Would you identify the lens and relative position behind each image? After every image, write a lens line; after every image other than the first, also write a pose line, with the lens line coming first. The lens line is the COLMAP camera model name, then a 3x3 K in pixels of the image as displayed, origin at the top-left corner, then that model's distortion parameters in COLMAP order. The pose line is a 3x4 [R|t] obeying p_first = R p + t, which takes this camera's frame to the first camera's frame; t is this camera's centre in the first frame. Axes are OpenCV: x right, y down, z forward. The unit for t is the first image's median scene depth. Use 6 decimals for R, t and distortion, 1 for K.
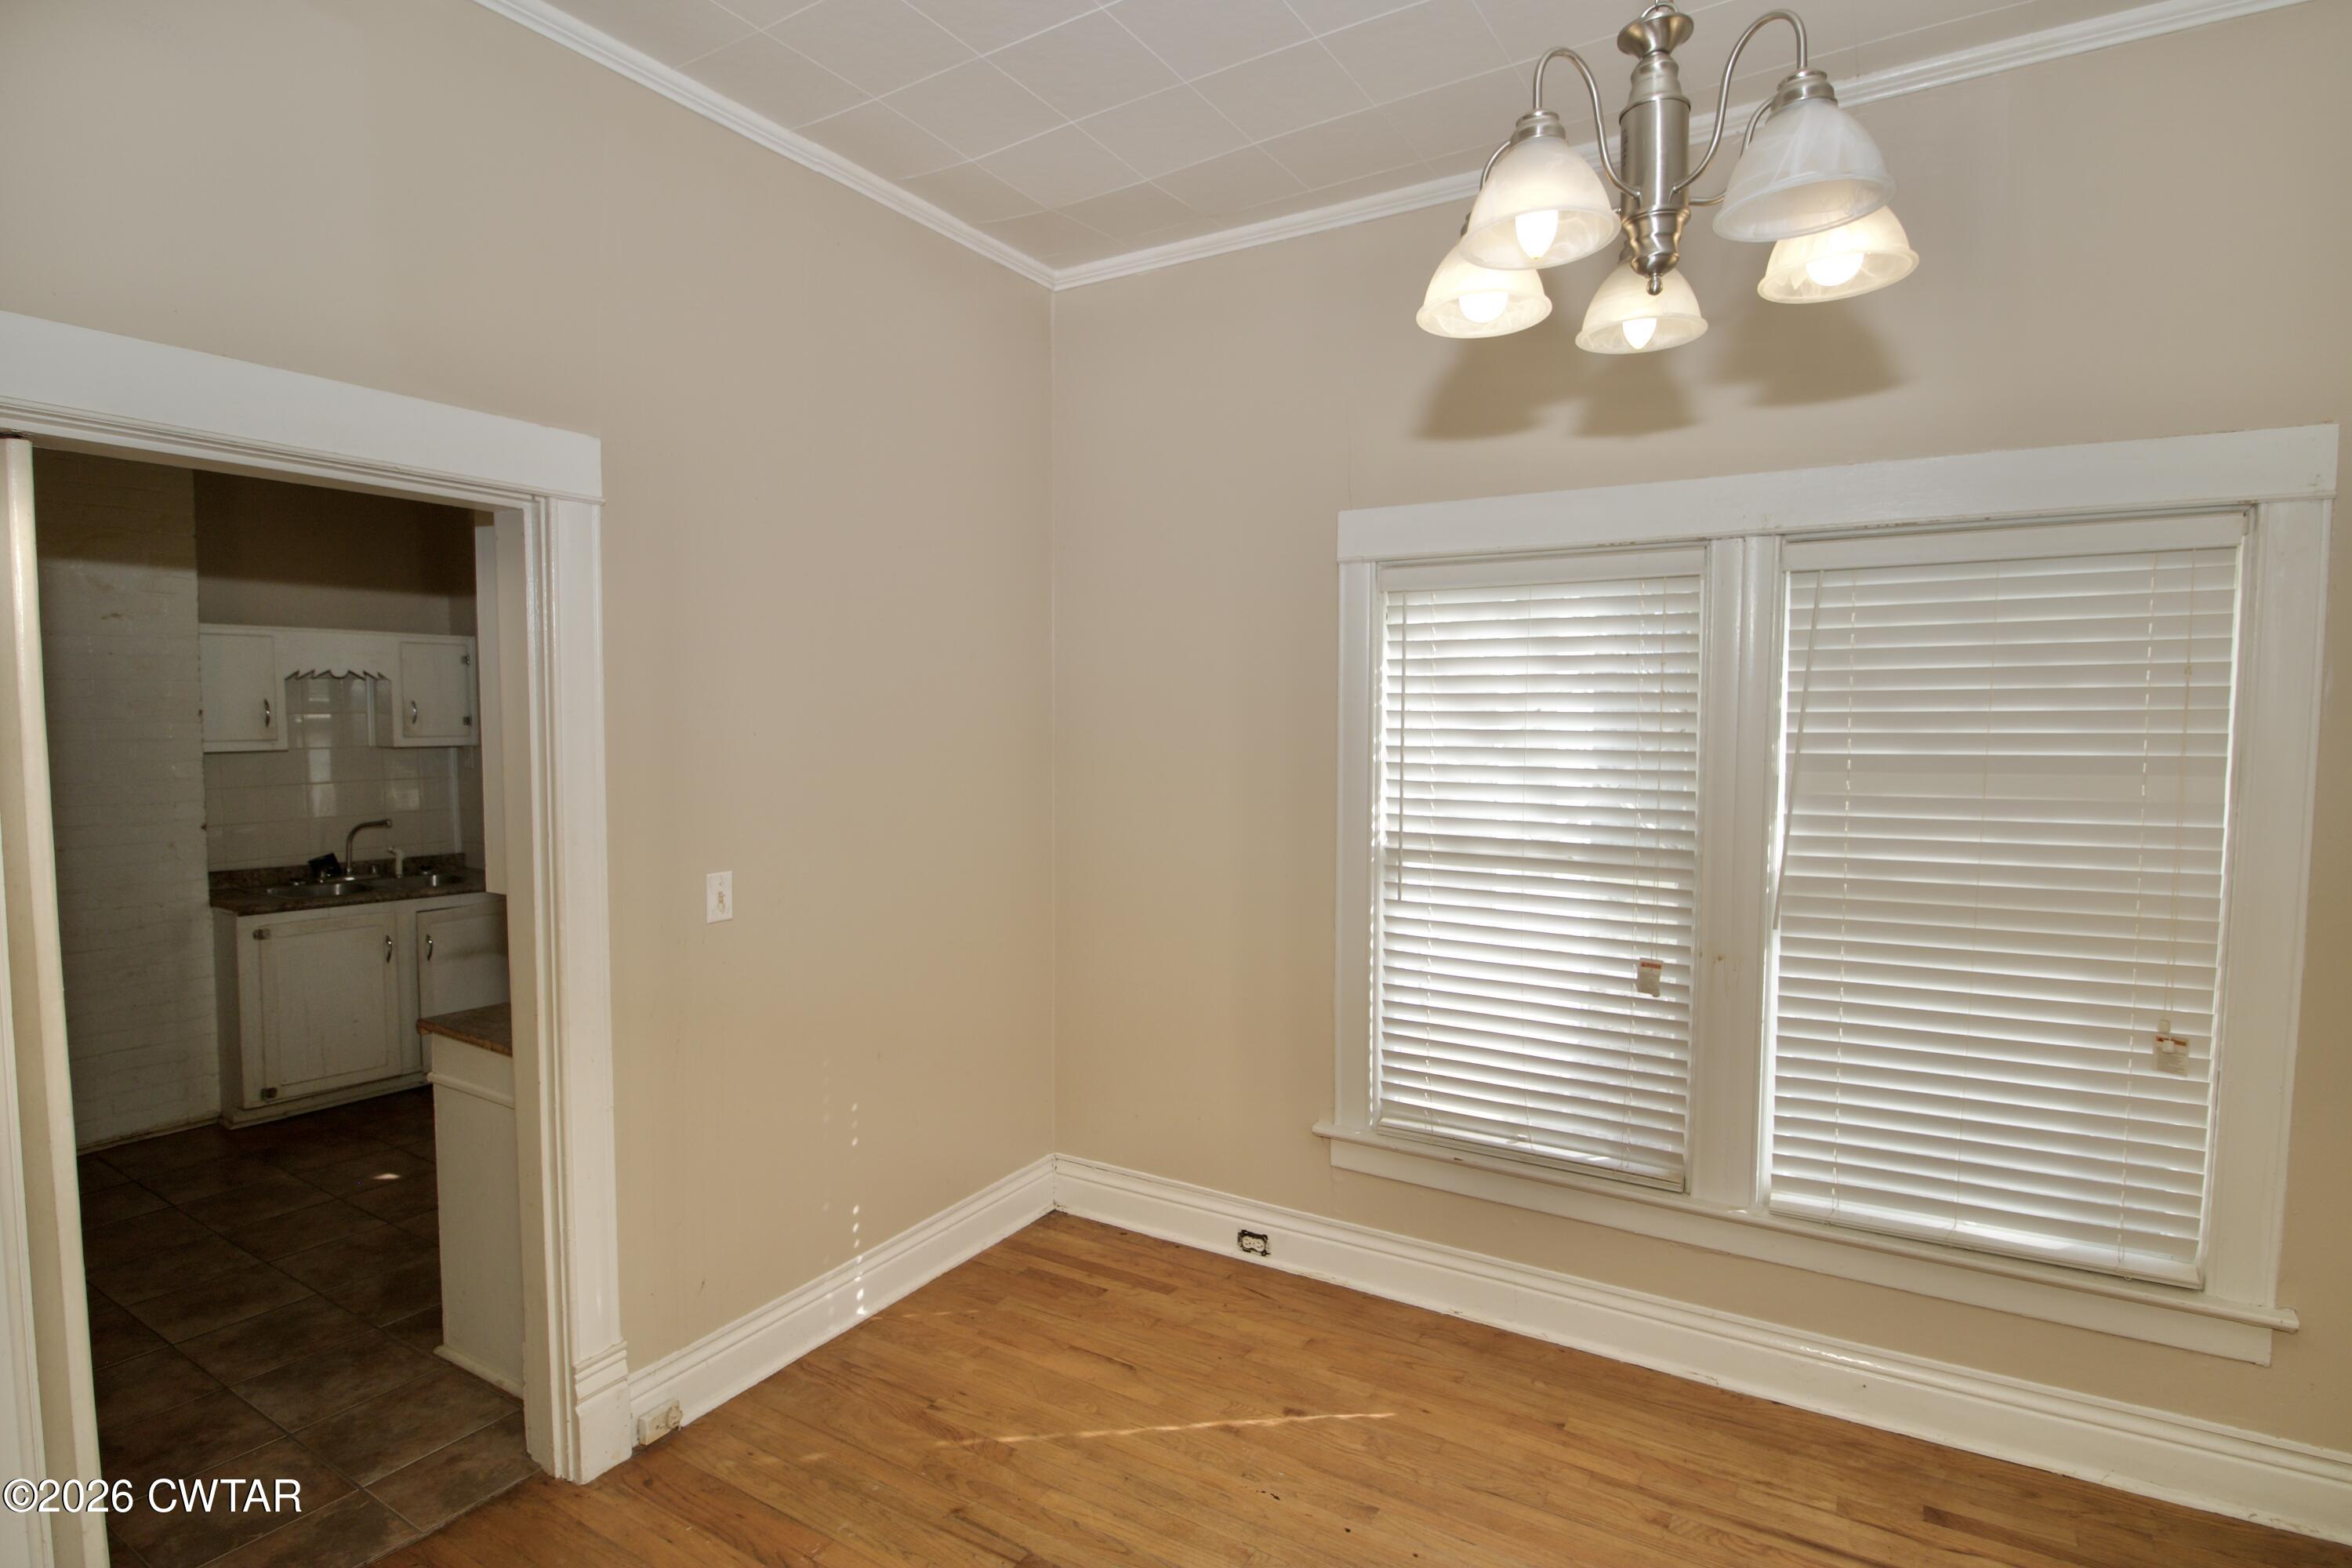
lens RADIAL K [[1179.6, 0, 1172.4], [0, 1179.6, 786.1], [0, 0, 1]] dist [-0.005805, -0.006542]
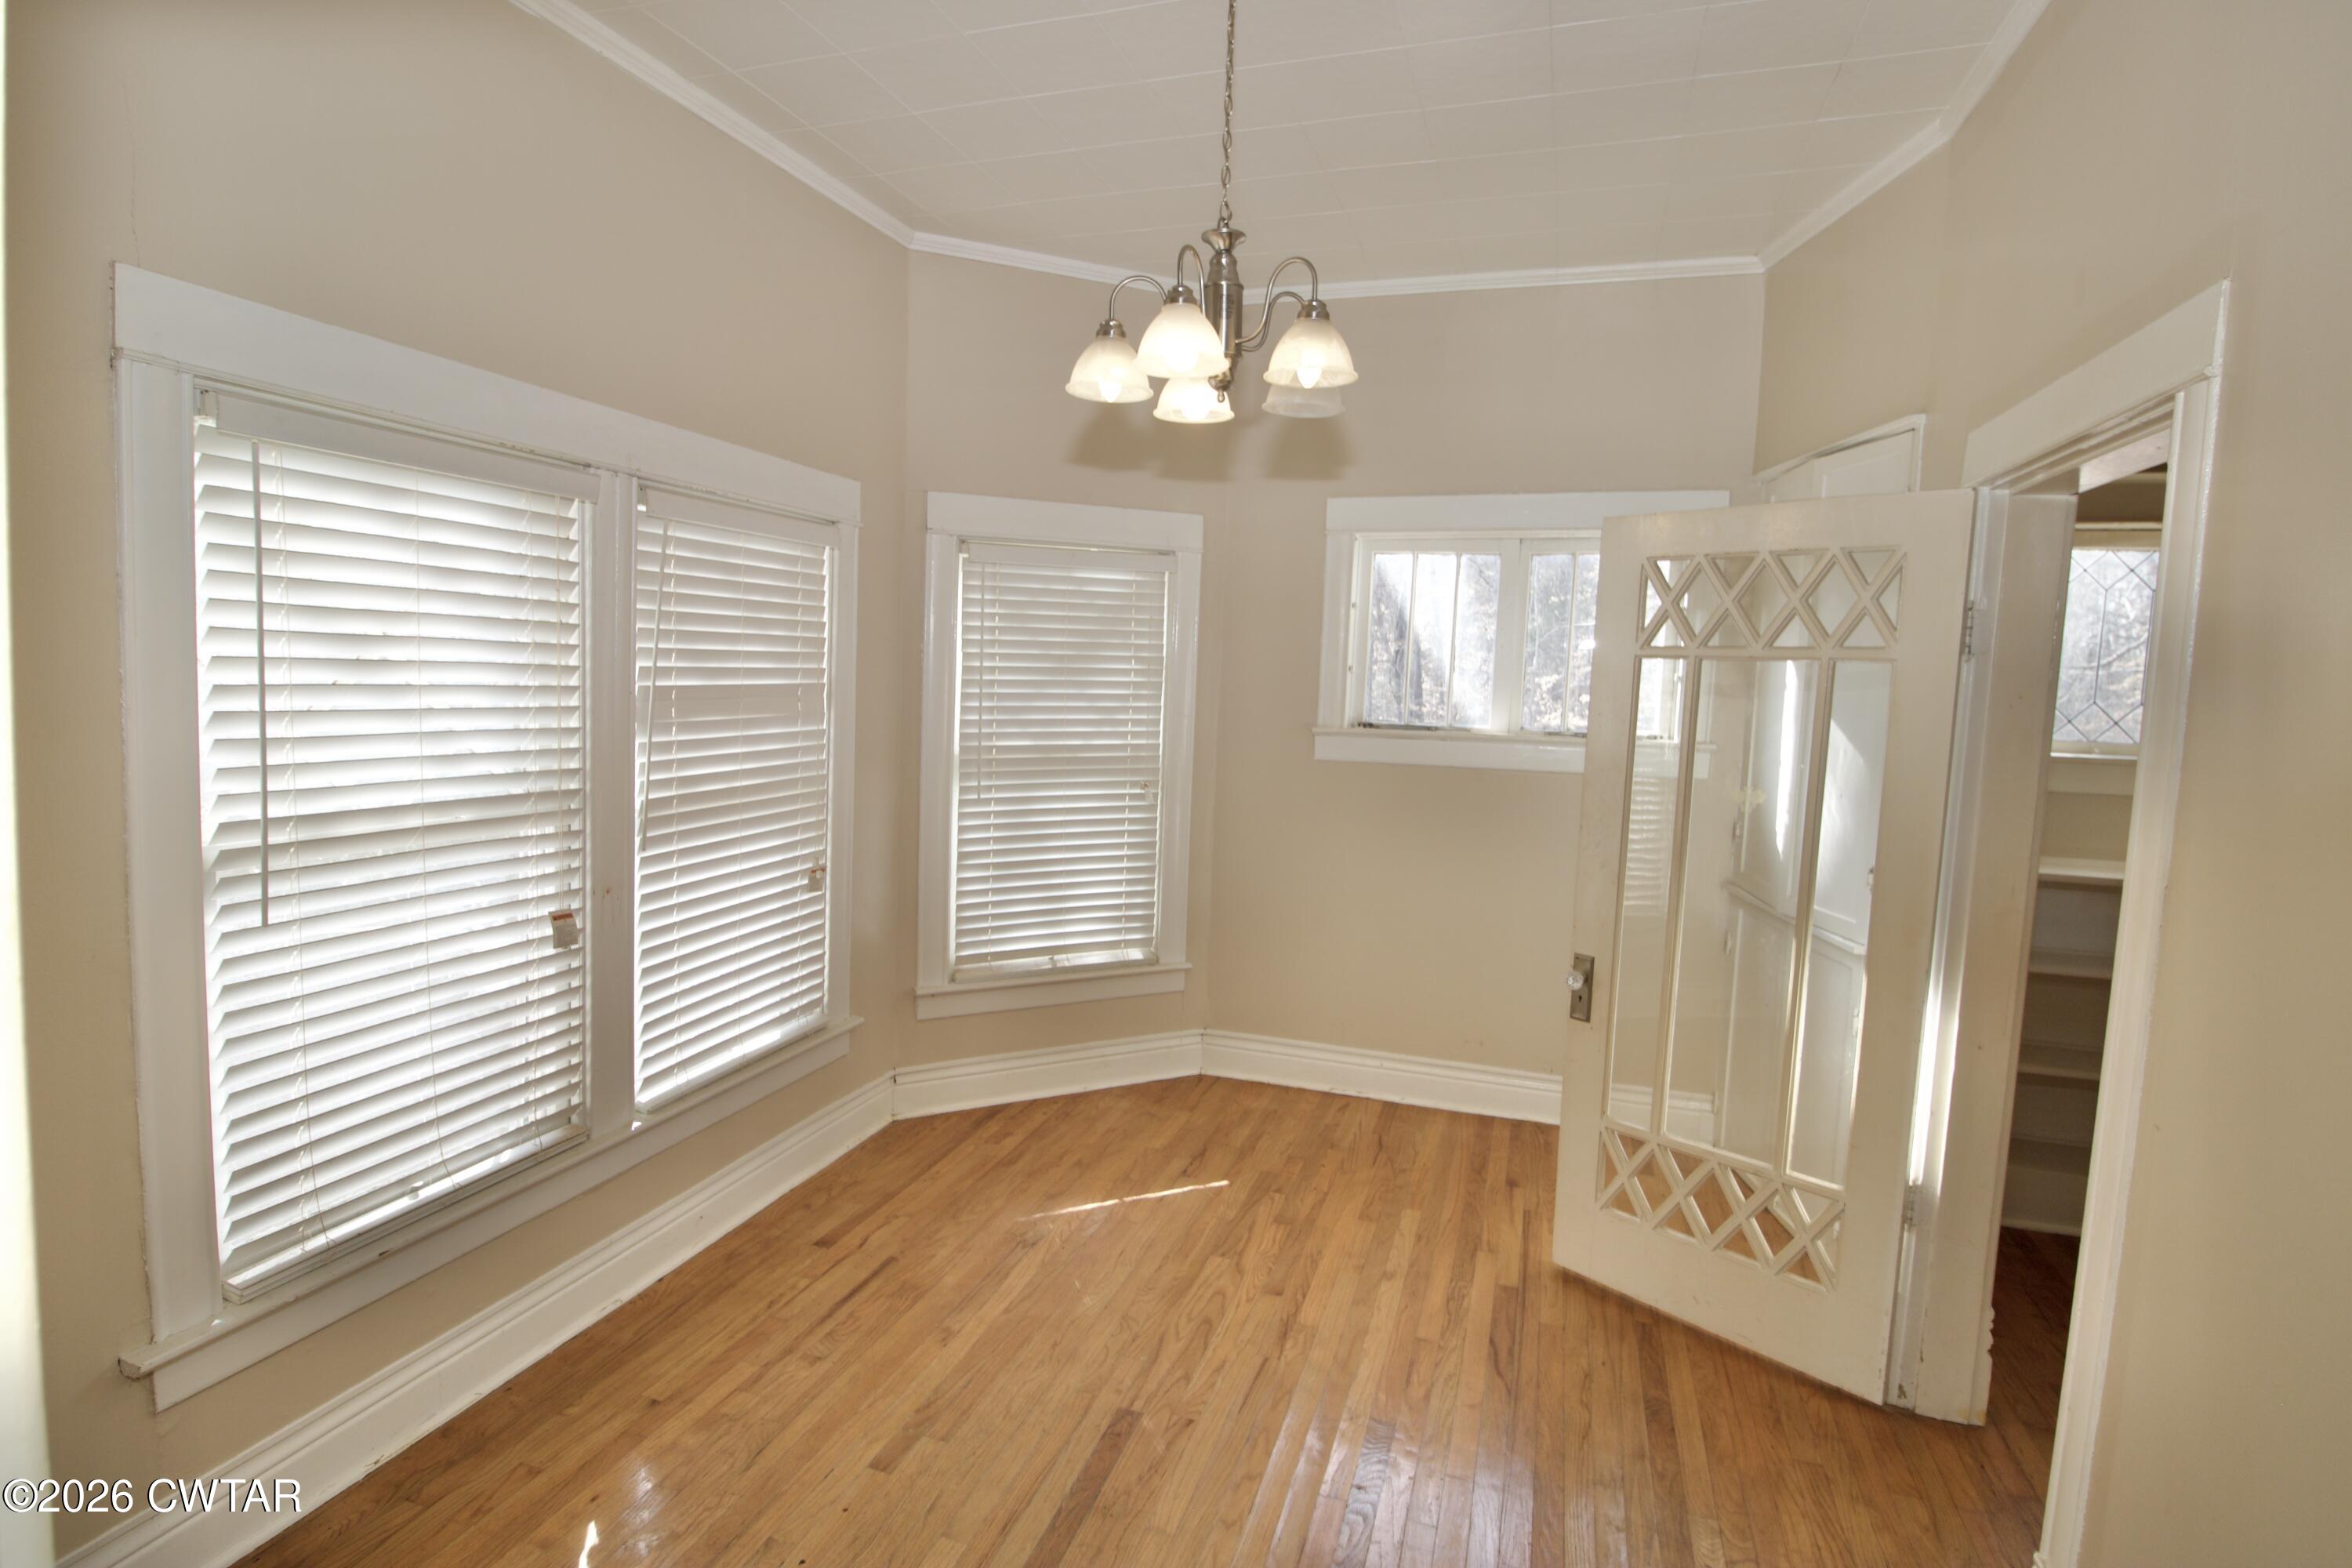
lens RADIAL K [[1179.6, 0, 1178.8], [0, 1179.6, 784.3], [0, 0, 1]] dist [-0.005805, -0.006542]
pose [[-0.248406, -0.096133, 0.963874, -0.605853], [0.029551, 0.993848, 0.106739, -0.036347], [-0.968205, 0.054998, -0.244037, 0.756065]]
